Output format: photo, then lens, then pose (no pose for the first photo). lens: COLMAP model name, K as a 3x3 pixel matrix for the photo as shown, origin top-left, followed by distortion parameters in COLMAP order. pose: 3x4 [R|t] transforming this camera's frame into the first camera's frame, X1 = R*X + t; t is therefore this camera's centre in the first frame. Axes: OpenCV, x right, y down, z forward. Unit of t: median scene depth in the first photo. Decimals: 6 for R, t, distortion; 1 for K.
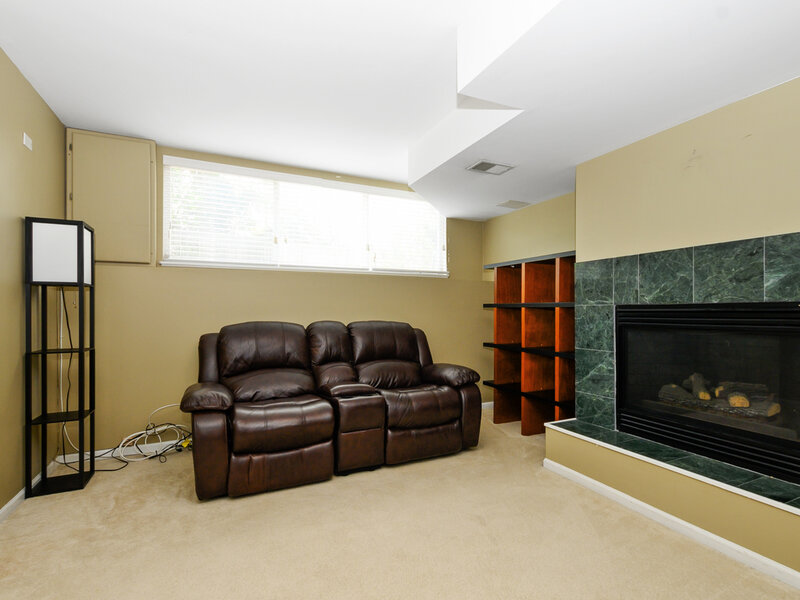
lens RADIAL K [[404.8, 0, 401.3], [0, 404.8, 304.1], [0, 0, 1]] dist [0.002658, 0.000631]
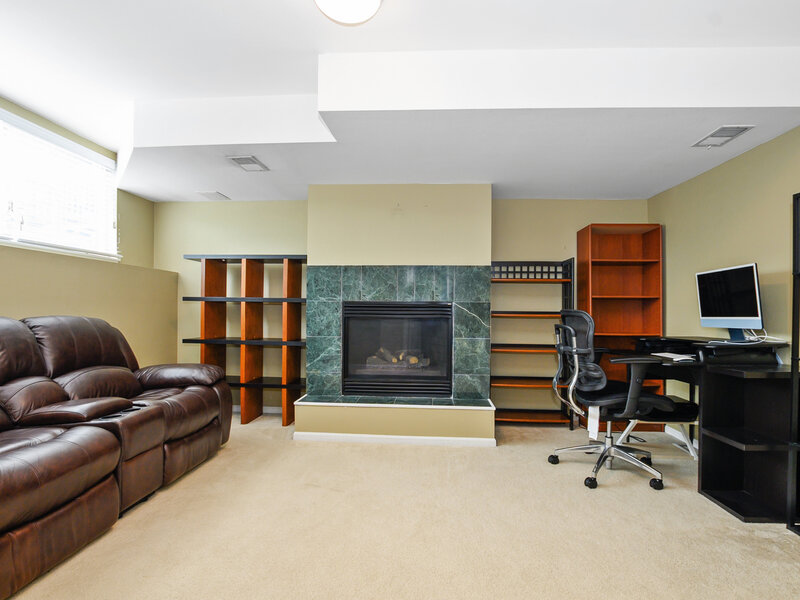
lens RADIAL K [[415.2, 0, 401.7], [0, 415.2, 312.0], [0, 0, 1]] dist [-0.002423, -0.000213]
pose [[0.488145, 0.000665, 0.872762, -0.543067], [-0.023250, 0.999655, 0.012243, 0.015144], [-0.872453, -0.026268, 0.487992, 0.163086]]
